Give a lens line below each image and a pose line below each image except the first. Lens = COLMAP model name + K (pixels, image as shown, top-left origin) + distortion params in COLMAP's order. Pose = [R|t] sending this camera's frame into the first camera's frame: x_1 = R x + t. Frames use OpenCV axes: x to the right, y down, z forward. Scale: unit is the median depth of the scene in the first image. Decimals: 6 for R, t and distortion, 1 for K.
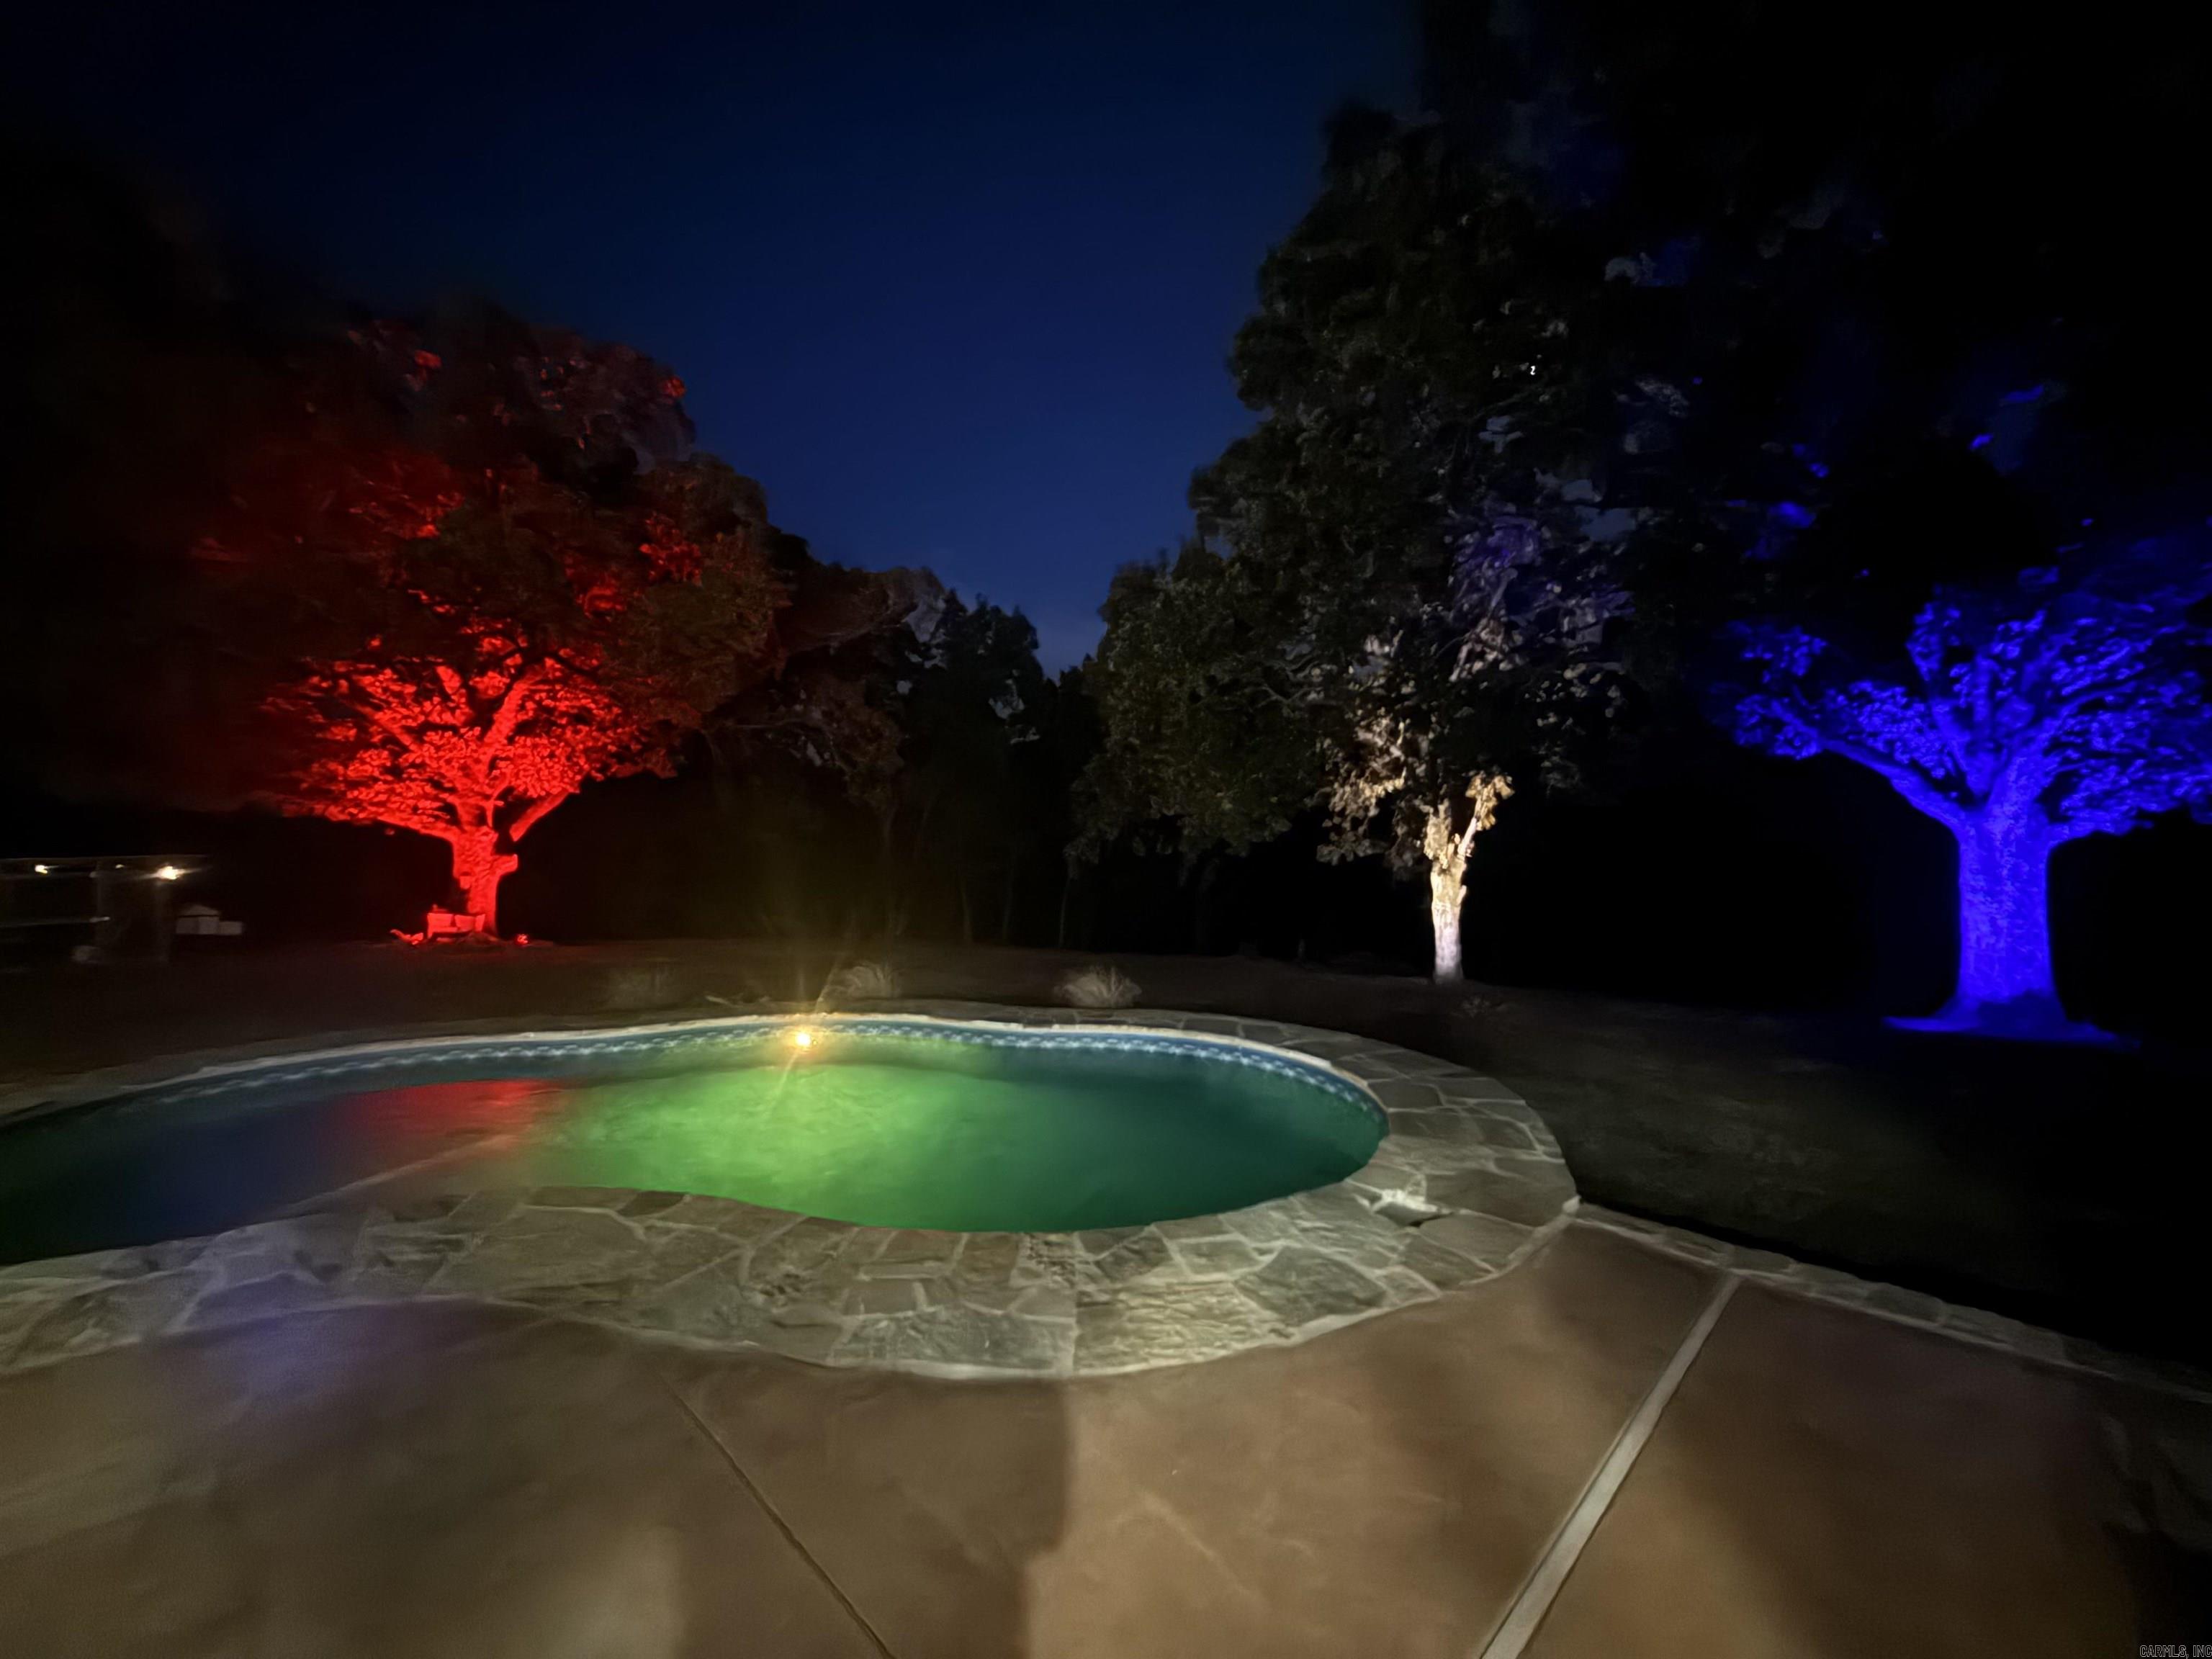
lens RADIAL K [[885.5, 0, 1112.3], [0, 885.5, 829.6], [0, 0, 1]] dist [-0.003748, 0.001591]
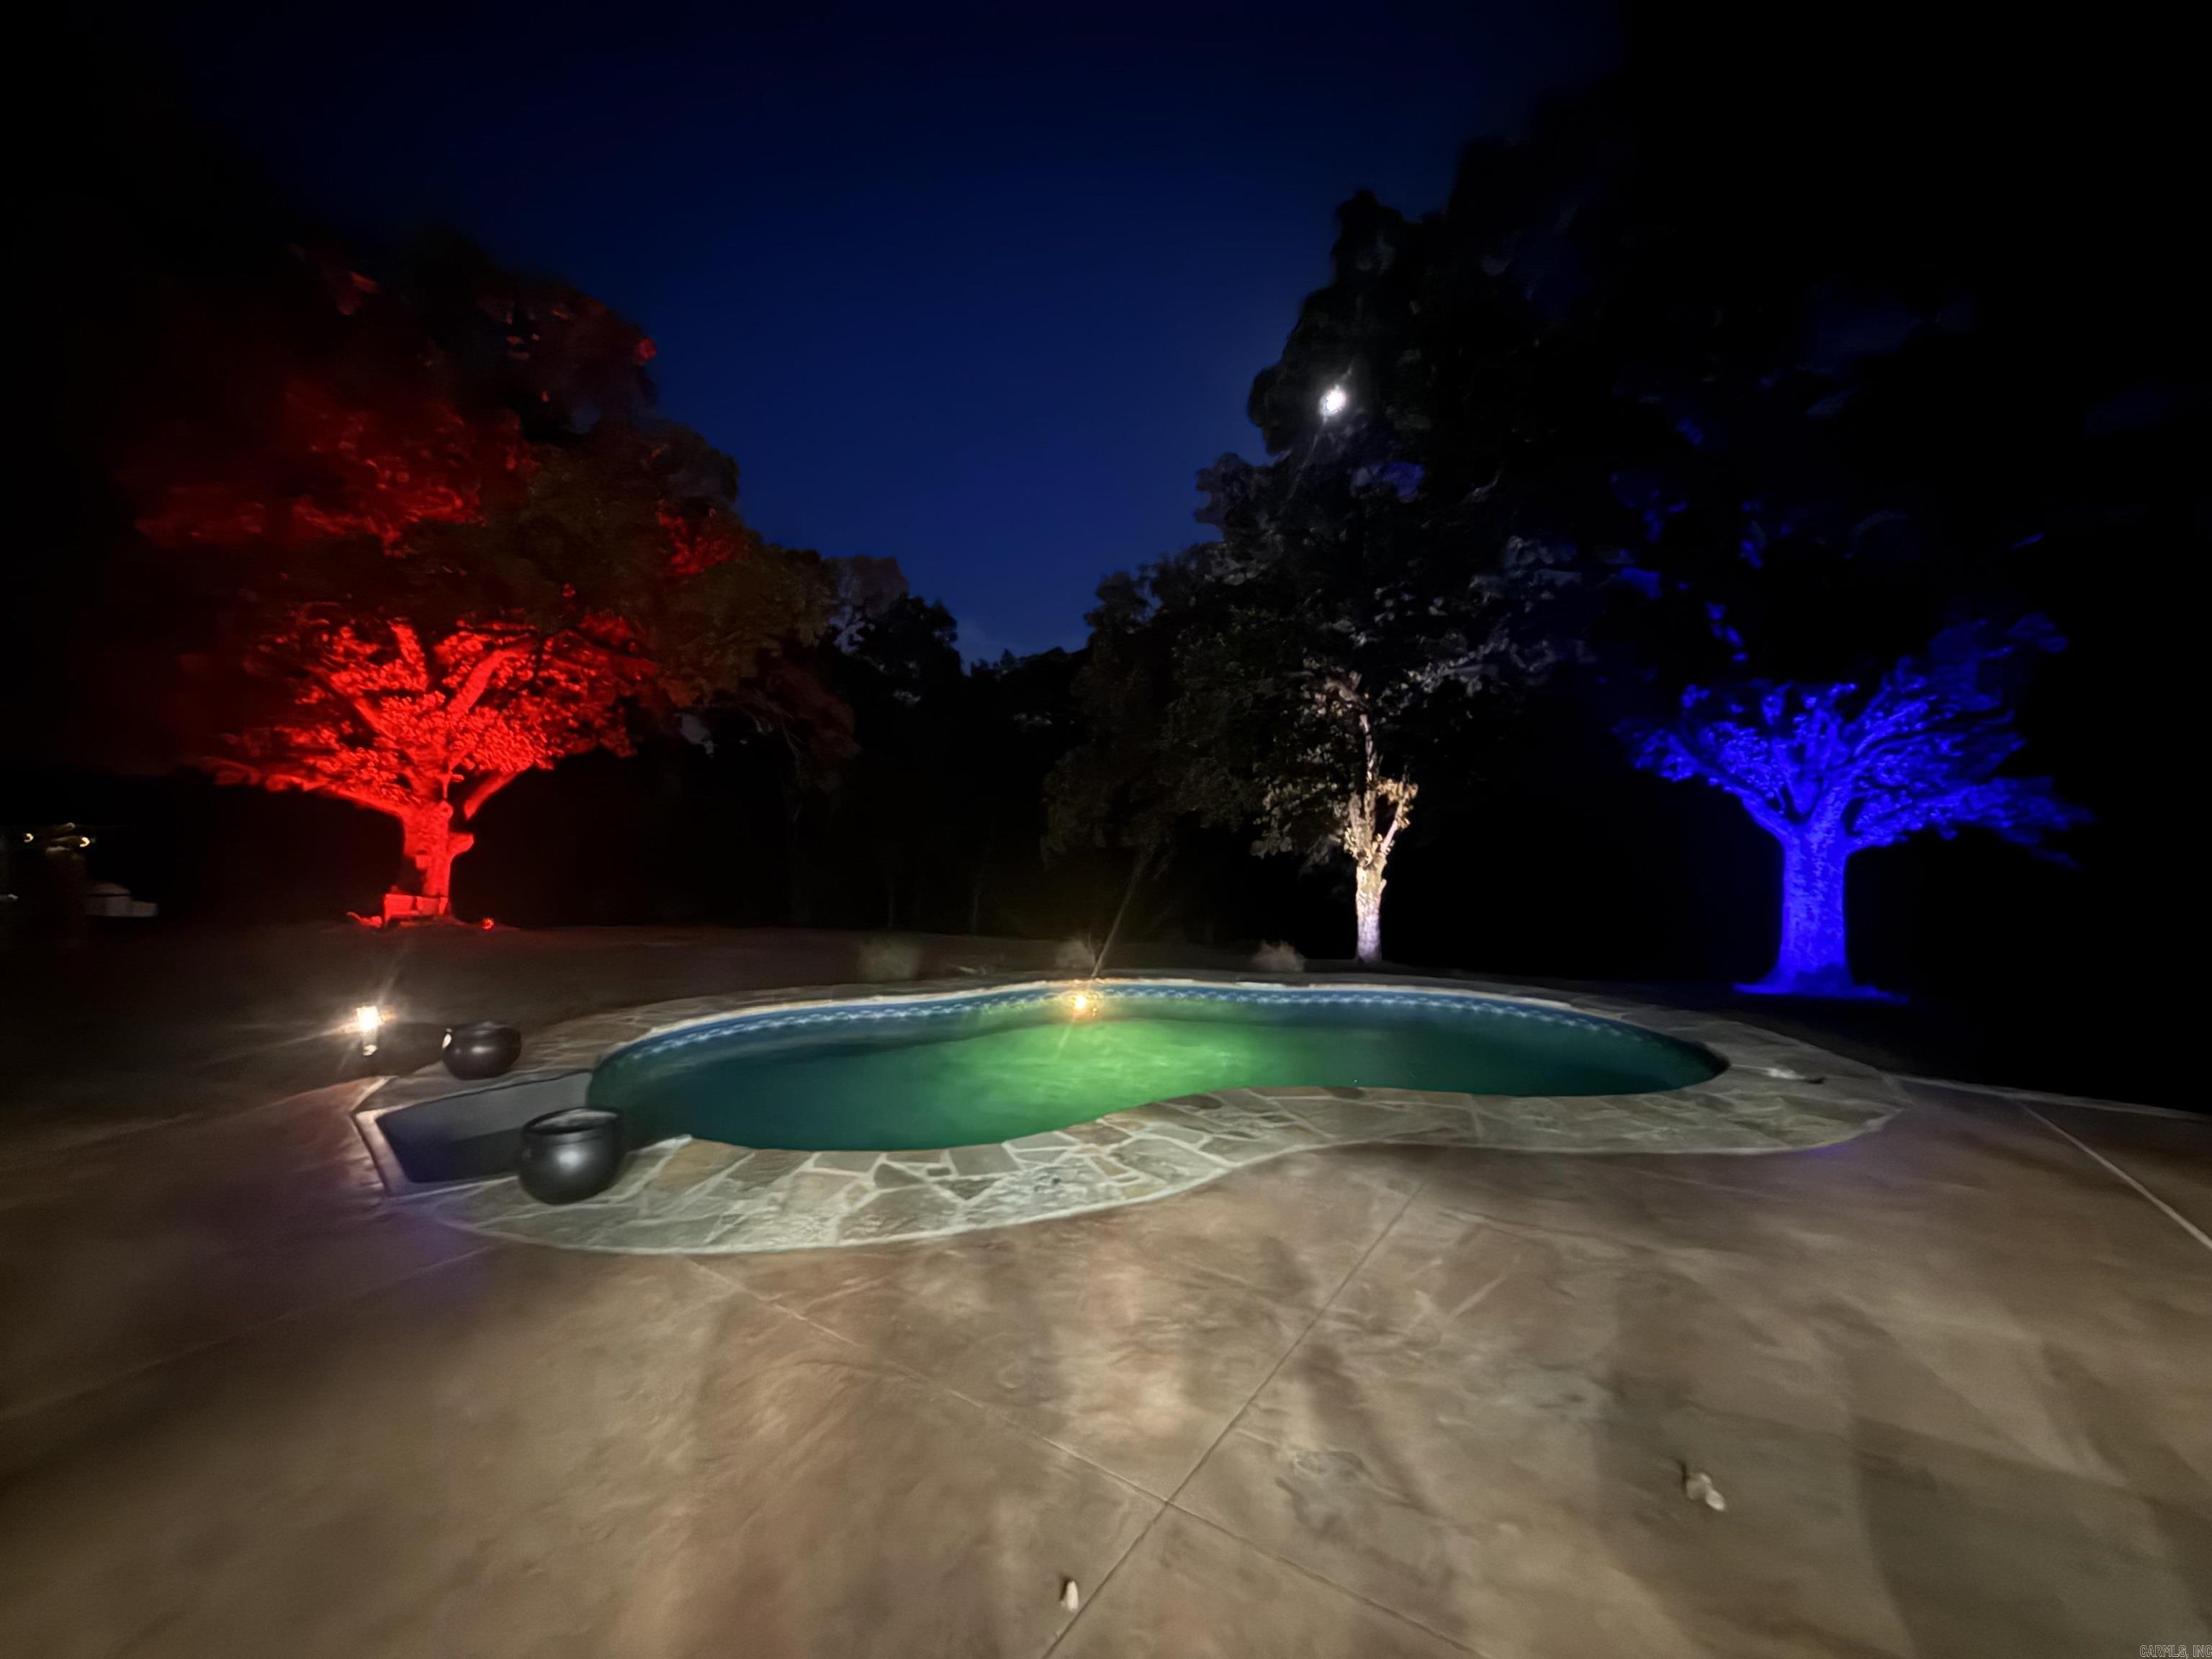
lens RADIAL K [[885.5, 0, 1099.8], [0, 885.5, 827.1], [0, 0, 1]] dist [-0.003748, 0.001591]
pose [[0.977902, 0.024367, 0.207641, -0.251629], [-0.025478, 0.999672, 0.002681, 0.003323], [-0.207507, -0.007912, 0.978201, -0.054517]]
